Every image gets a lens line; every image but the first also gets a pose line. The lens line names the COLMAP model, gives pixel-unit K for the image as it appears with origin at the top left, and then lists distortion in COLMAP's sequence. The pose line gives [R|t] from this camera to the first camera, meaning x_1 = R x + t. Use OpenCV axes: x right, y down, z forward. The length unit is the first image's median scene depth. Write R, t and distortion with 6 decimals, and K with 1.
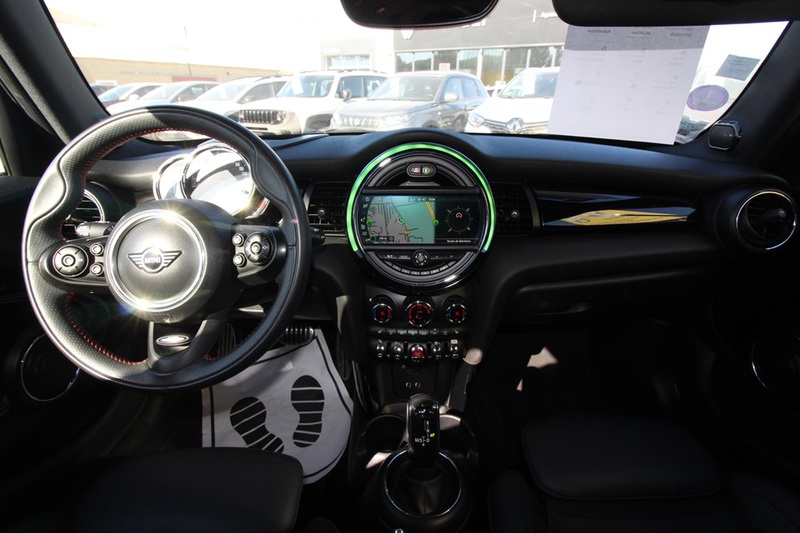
lens RADIAL K [[364.3, 0, 385.3], [0, 364.3, 259.8], [0, 0, 1]] dist [-0.010120, -0.005368]
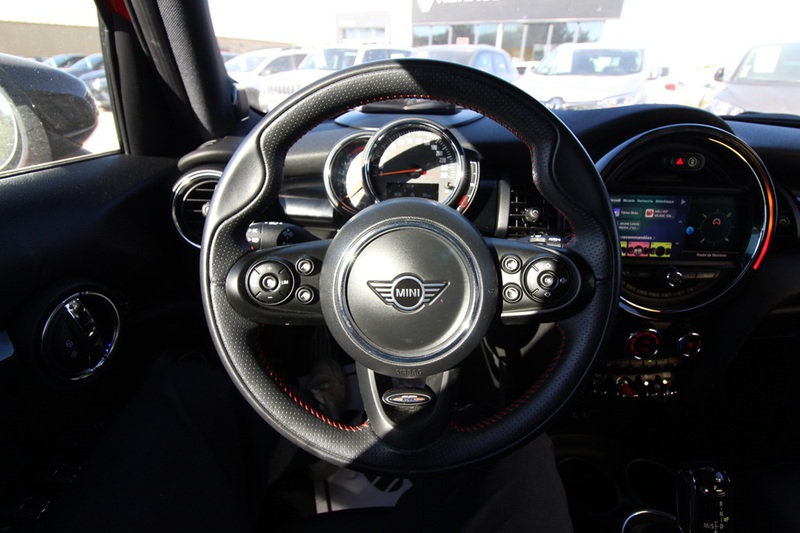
lens RADIAL K [[364.3, 0, 394.9], [0, 364.3, 259.3], [0, 0, 1]] dist [-0.010120, -0.005368]
pose [[0.999619, 0.023950, -0.013738, -0.462998], [-0.023166, 0.998238, 0.054620, -0.068689], [0.015022, -0.054281, 0.998413, 0.228443]]
